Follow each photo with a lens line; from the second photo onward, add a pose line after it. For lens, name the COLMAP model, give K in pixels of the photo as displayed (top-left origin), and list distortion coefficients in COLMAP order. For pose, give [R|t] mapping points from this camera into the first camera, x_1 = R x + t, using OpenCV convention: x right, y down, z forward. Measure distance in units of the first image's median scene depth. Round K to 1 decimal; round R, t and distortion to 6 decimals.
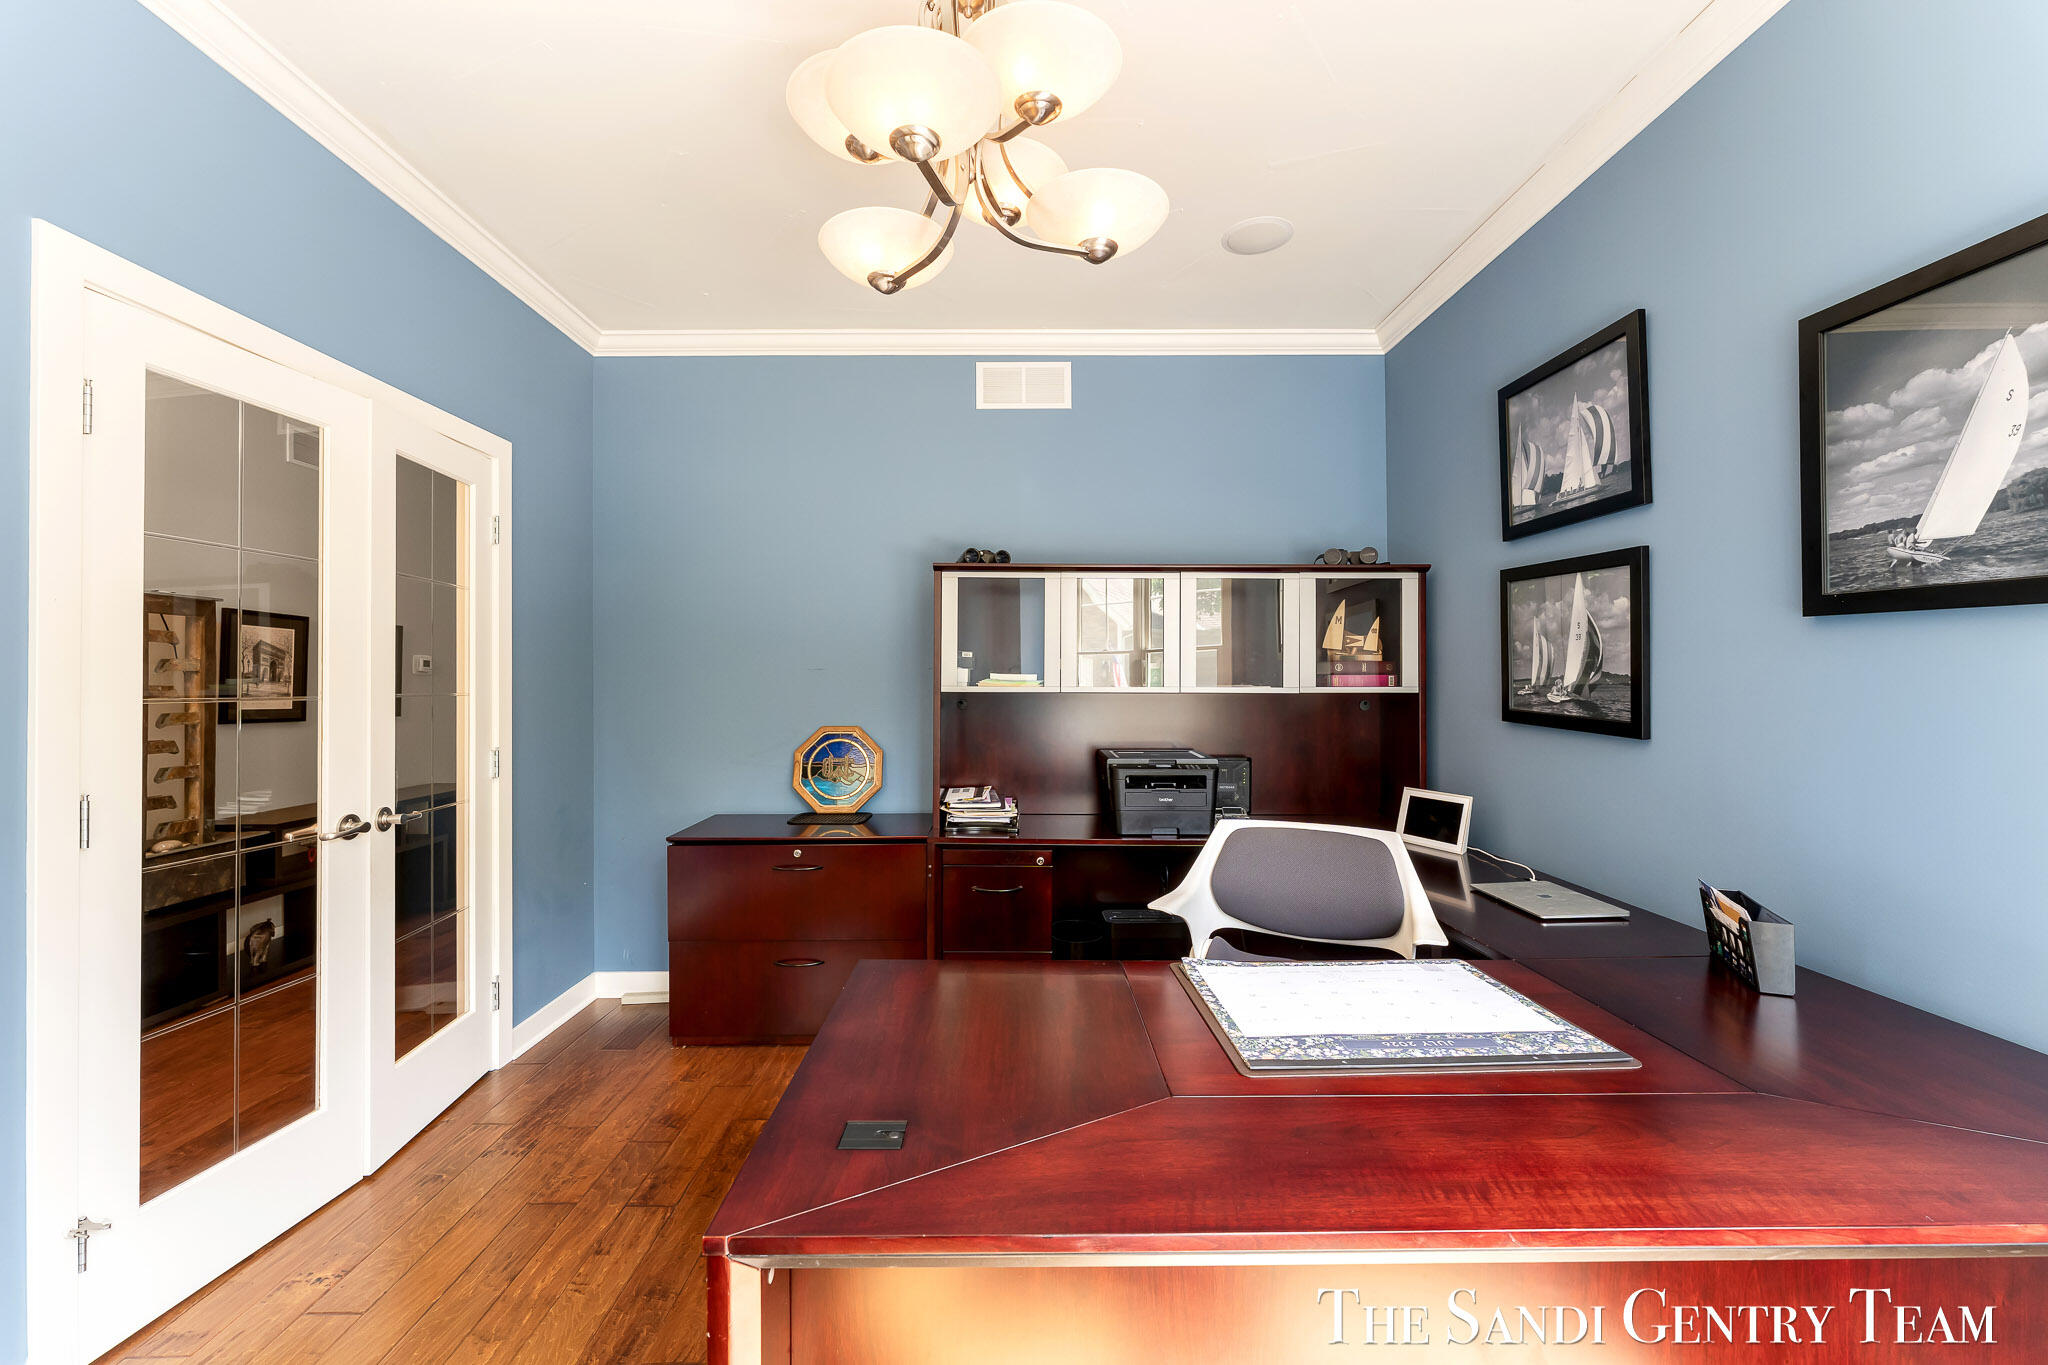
lens RADIAL K [[826.9, 0, 1015.3], [0, 826.9, 674.2], [0, 0, 1]] dist [-0.002596, -0.000369]
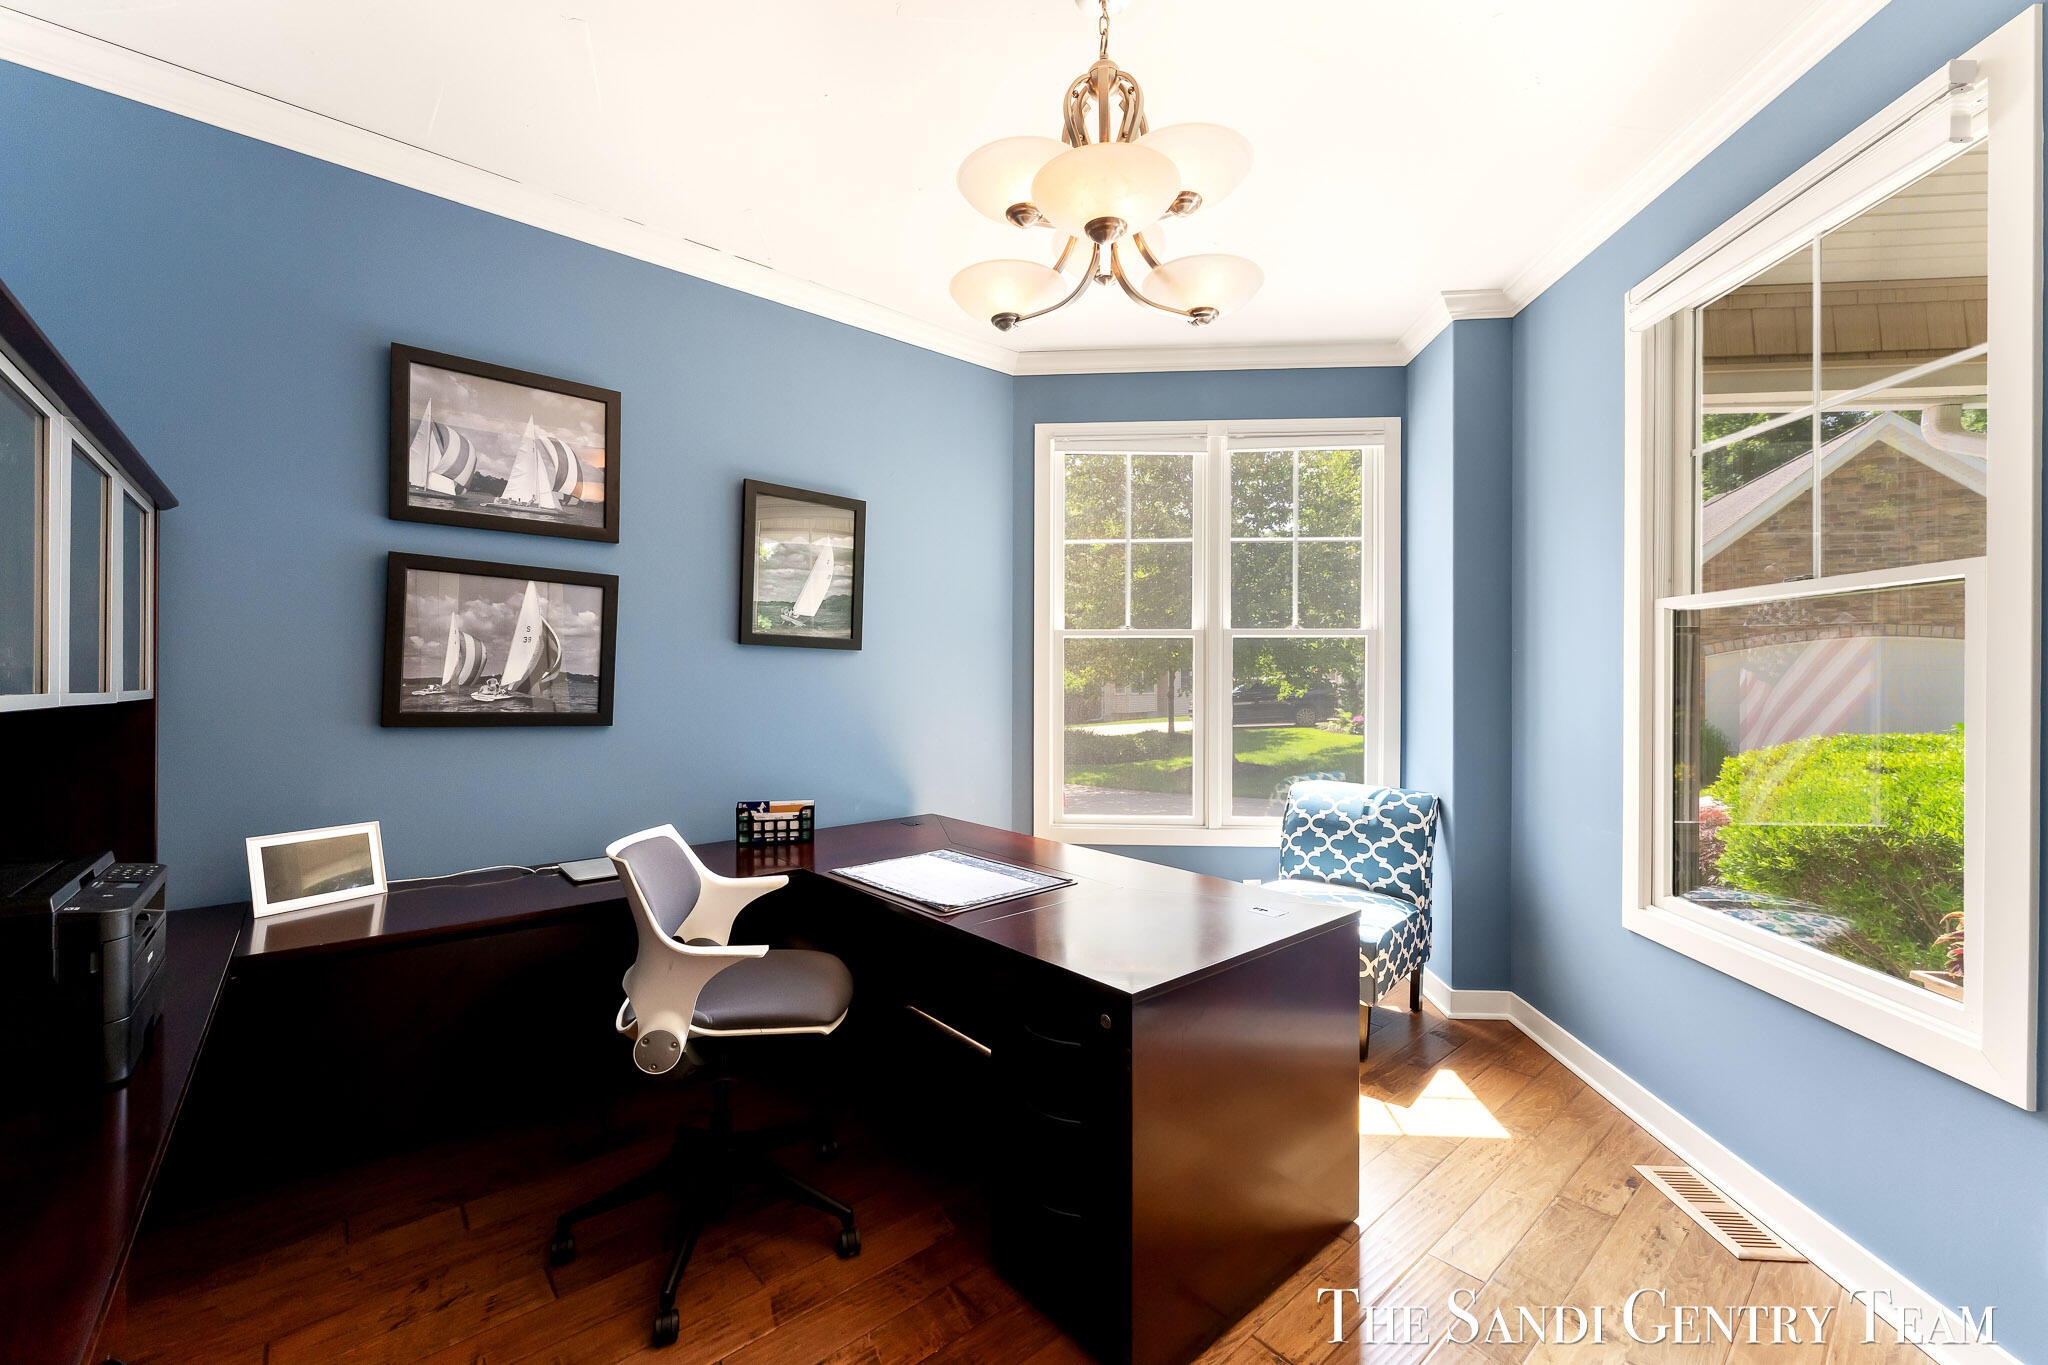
lens RADIAL K [[826.9, 0, 1029.4], [0, 826.9, 679.4], [0, 0, 1]] dist [-0.002596, -0.000369]
pose [[-0.651905, -0.001442, 0.758299, -0.587560], [-0.007707, 0.999959, -0.004724, 0.007587], [-0.758261, -0.008924, -0.651890, 1.237350]]
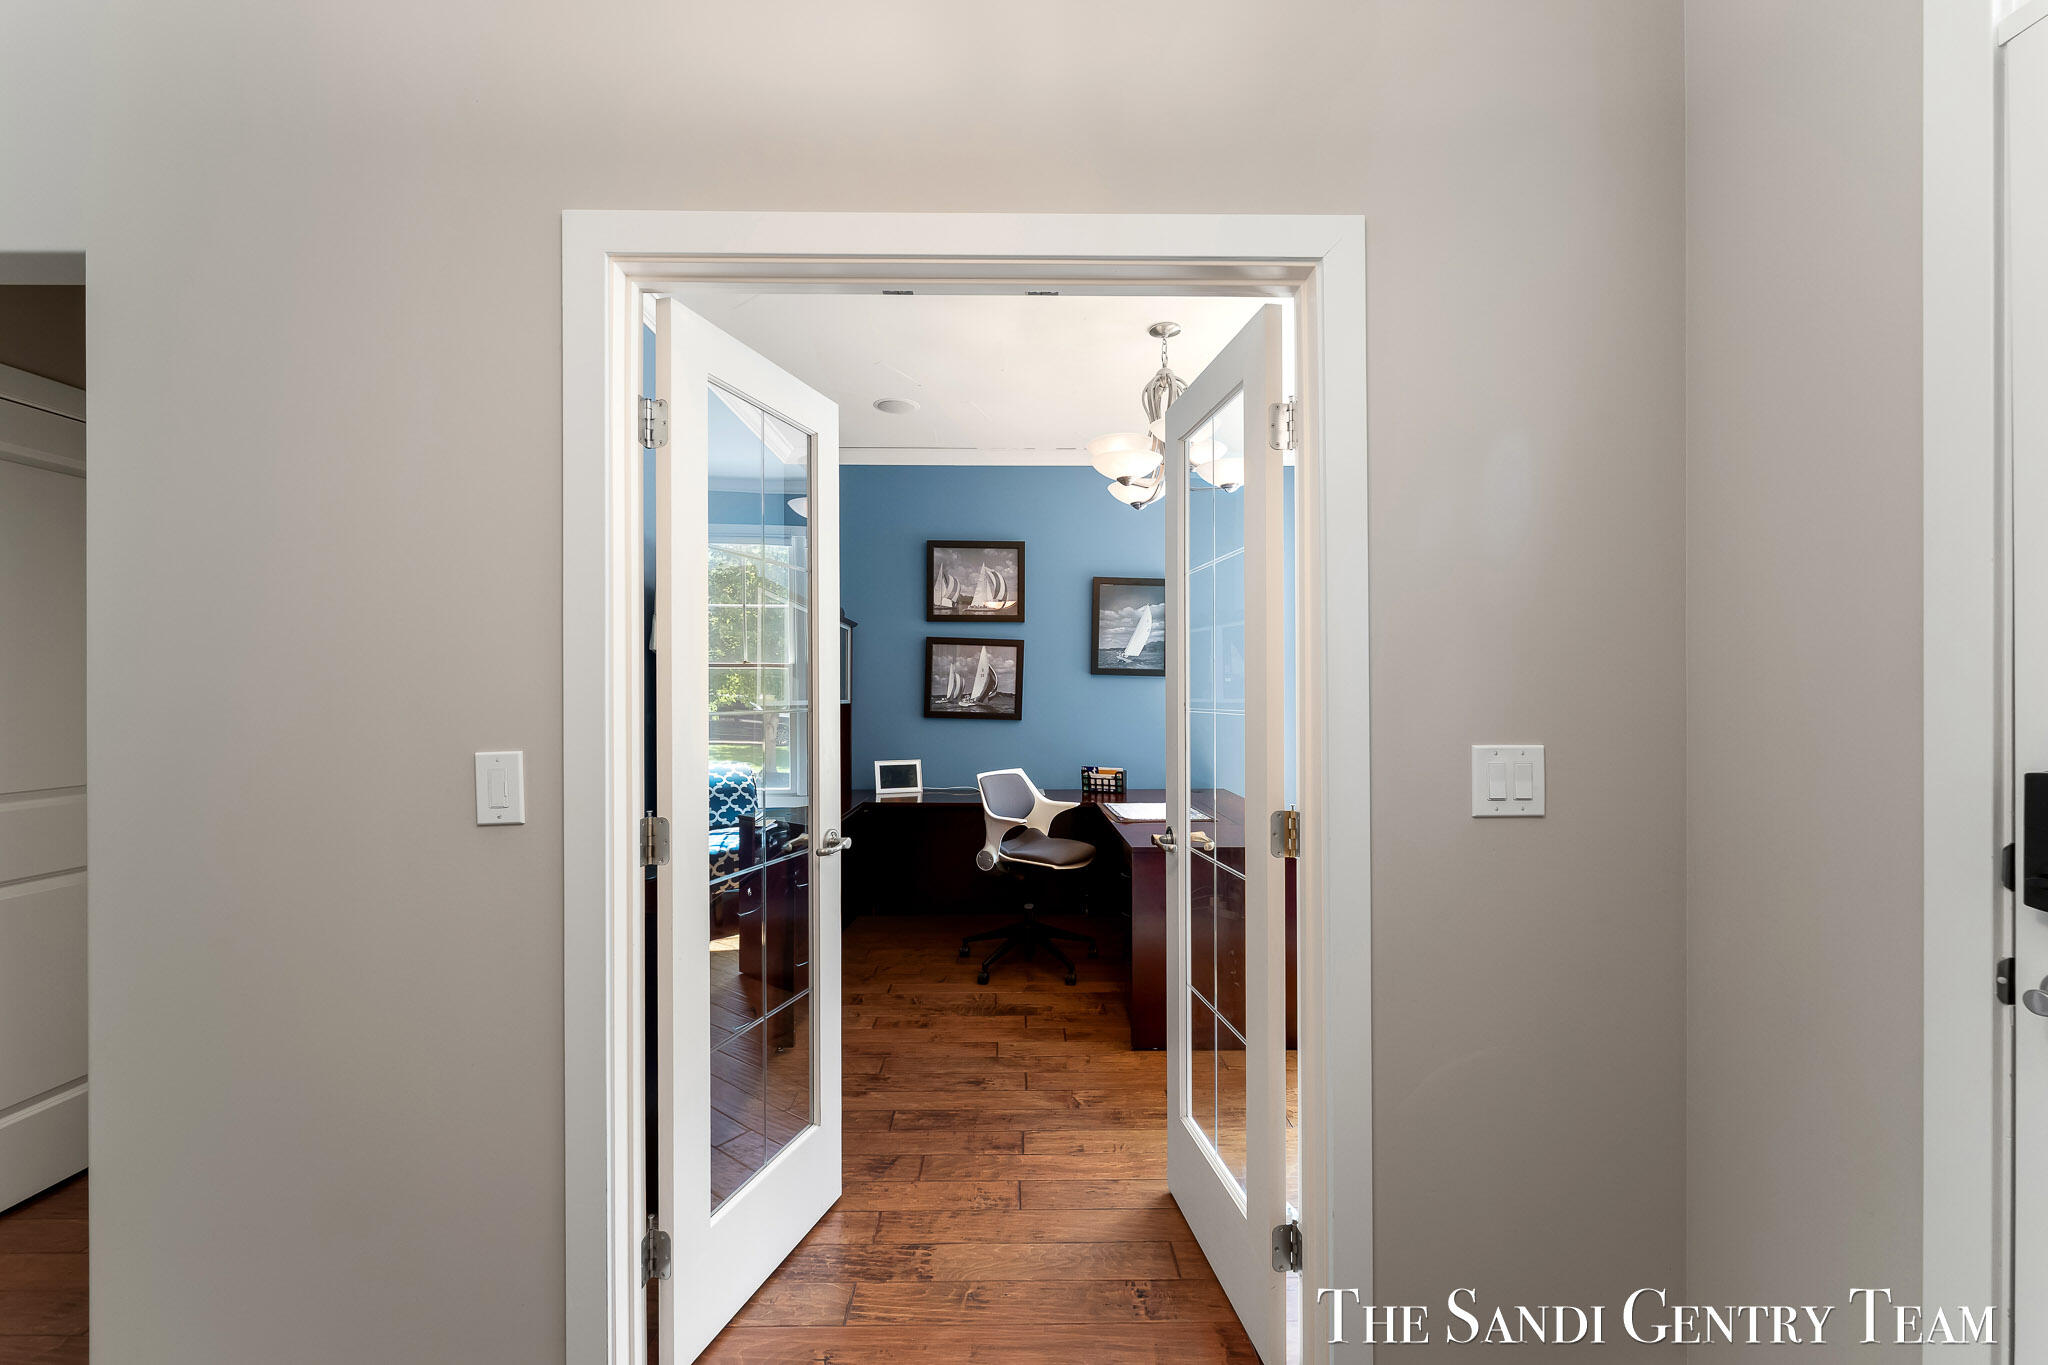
lens RADIAL K [[826.9, 0, 1023.7], [0, 826.9, 689.0], [0, 0, 1]] dist [-0.002596, -0.000369]
pose [[-0.016439, 0.003205, 0.999860, -1.514563], [-0.009181, 0.999952, -0.003356, -0.003574], [-0.999823, -0.009235, -0.016409, 0.950229]]
